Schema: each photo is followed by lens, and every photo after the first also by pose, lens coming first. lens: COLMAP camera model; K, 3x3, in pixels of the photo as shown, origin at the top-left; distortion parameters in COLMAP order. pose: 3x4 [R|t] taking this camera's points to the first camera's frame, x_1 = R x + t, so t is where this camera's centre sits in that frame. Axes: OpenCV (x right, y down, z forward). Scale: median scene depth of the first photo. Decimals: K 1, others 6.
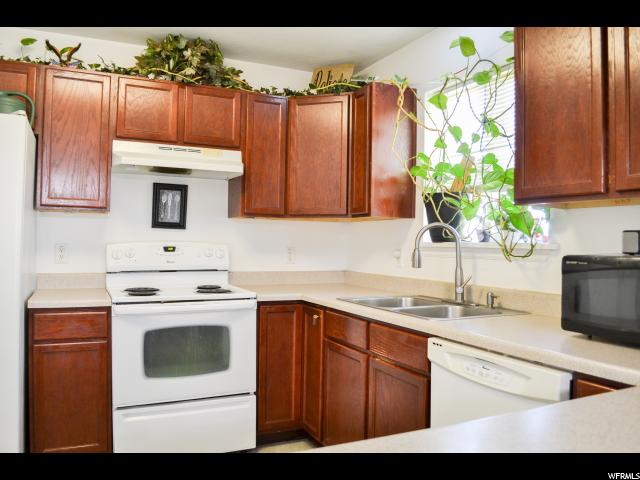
lens RADIAL K [[528.2, 0, 320.0], [0, 528.2, 240.0], [0, 0, 1]] dist [-0.066968, -0.004077]
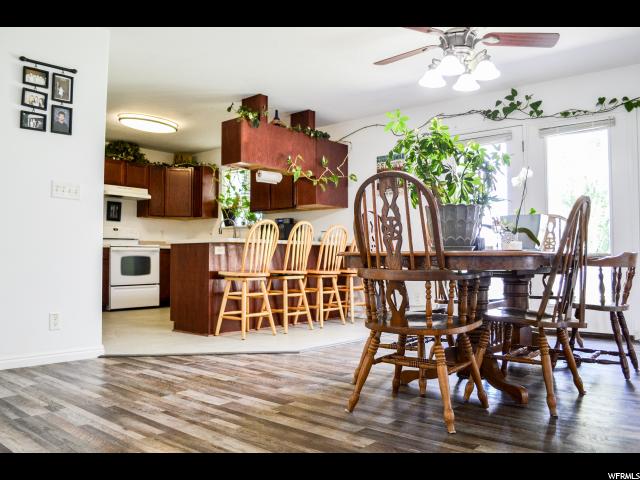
lens RADIAL K [[528.2, 0, 320.0], [0, 528.2, 240.0], [0, 0, 1]] dist [-0.066968, -0.004077]
pose [[0.918604, -0.000862, 0.395179, -0.419061], [0.010039, 0.999726, -0.021155, 0.139236], [-0.395052, 0.023400, 0.918361, -1.715894]]
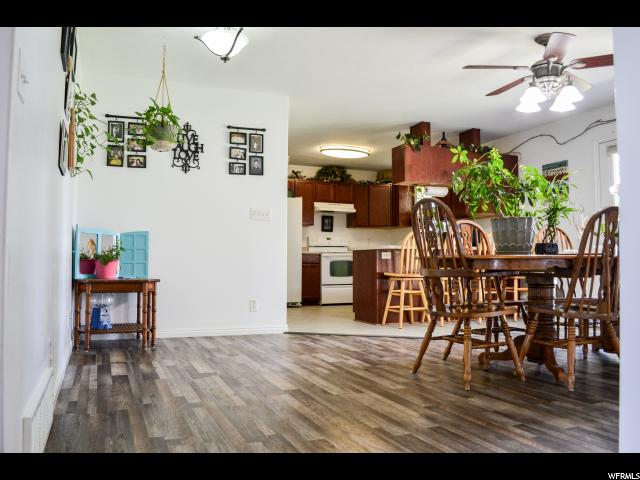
lens RADIAL K [[528.2, 0, 320.0], [0, 528.2, 240.0], [0, 0, 1]] dist [-0.066968, -0.004077]
pose [[0.998151, -0.016049, -0.058634, -0.185894], [0.013924, 0.999237, -0.036482, 0.144488], [0.059175, 0.035598, 0.997613, -2.110484]]
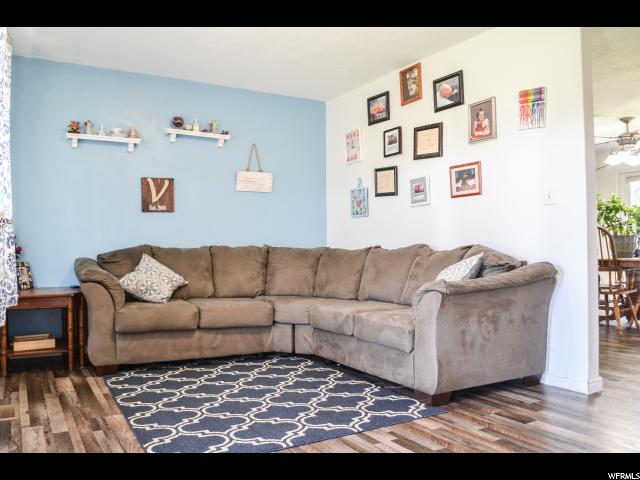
lens RADIAL K [[528.2, 0, 320.0], [0, 528.2, 240.0], [0, 0, 1]] dist [-0.066968, -0.004077]
pose [[0.995405, -0.020418, 0.093556, -1.114229], [0.021000, 0.999766, -0.005242, 0.065553], [-0.093427, 0.007183, 0.995600, -2.728819]]
